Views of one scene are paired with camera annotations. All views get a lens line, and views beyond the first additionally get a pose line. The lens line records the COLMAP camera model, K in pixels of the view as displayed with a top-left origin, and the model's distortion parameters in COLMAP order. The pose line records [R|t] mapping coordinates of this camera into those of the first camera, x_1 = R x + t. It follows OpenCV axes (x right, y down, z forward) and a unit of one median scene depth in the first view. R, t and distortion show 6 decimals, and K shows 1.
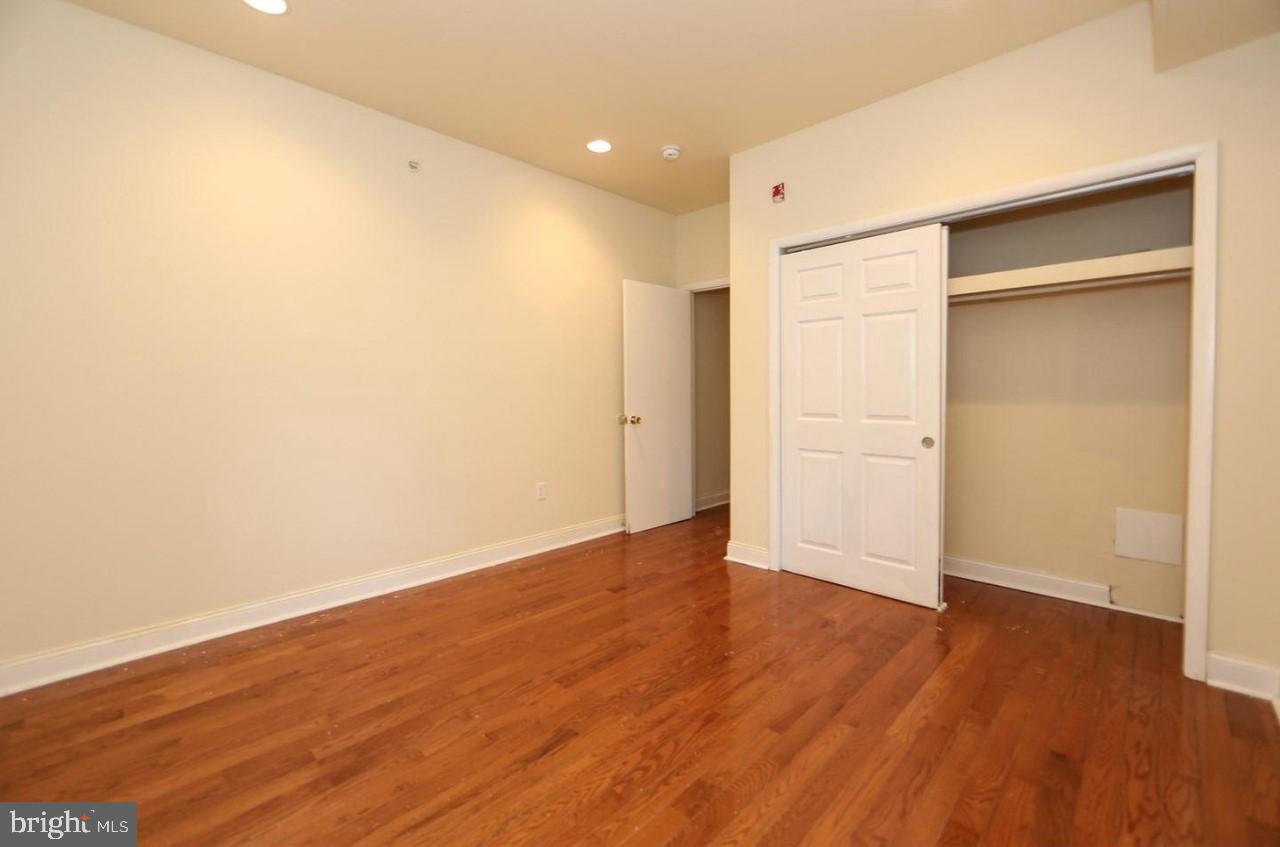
lens RADIAL K [[533.9, 0, 646.1], [0, 533.9, 403.2], [0, 0, 1]] dist [-0.000485, 0.000140]
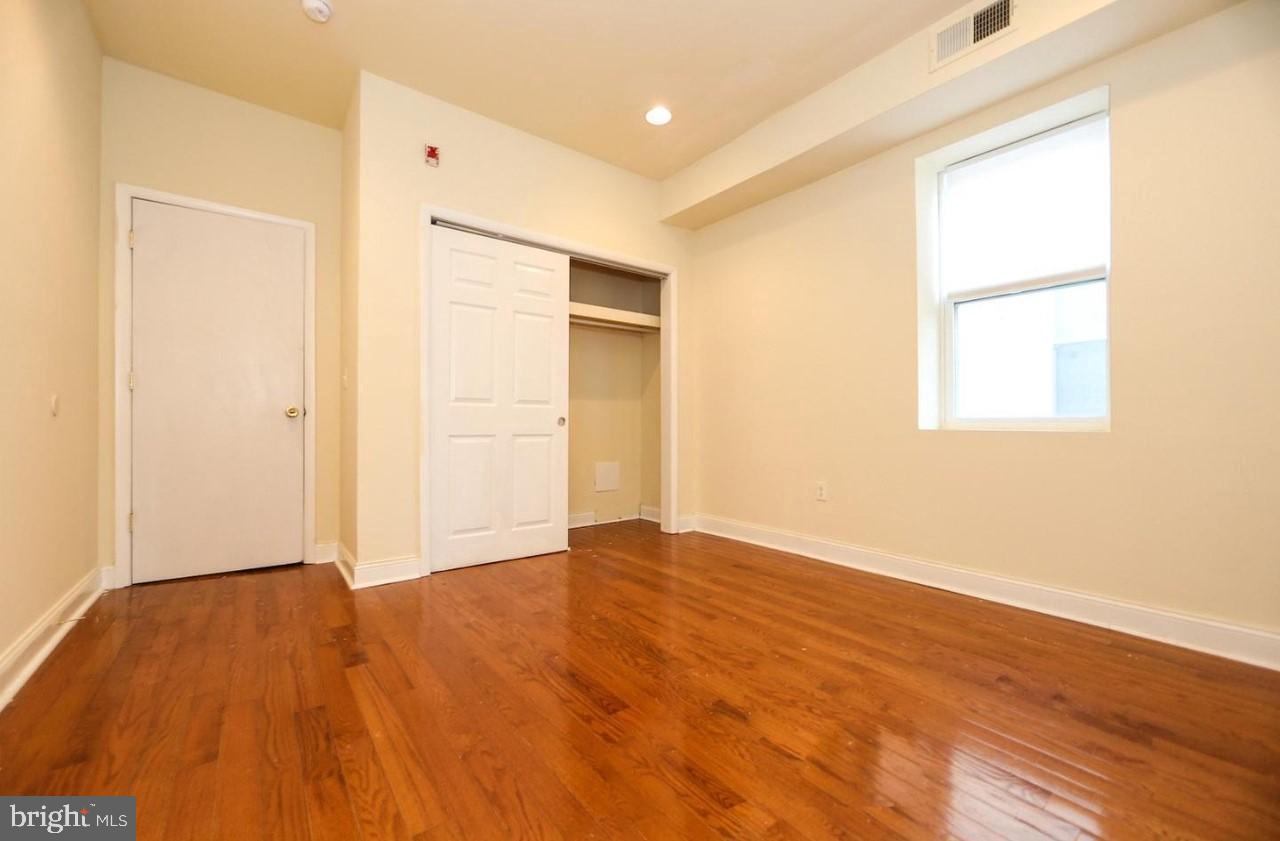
lens RADIAL K [[570.5, 0, 551.9], [0, 570.5, 428.3], [0, 0, 1]] dist [-0.002186, -0.000117]
pose [[0.143675, 0.022015, 0.989380, -0.866286], [0.020529, 0.999471, -0.025221, 0.128283], [-0.989412, 0.023934, 0.143147, 0.854843]]
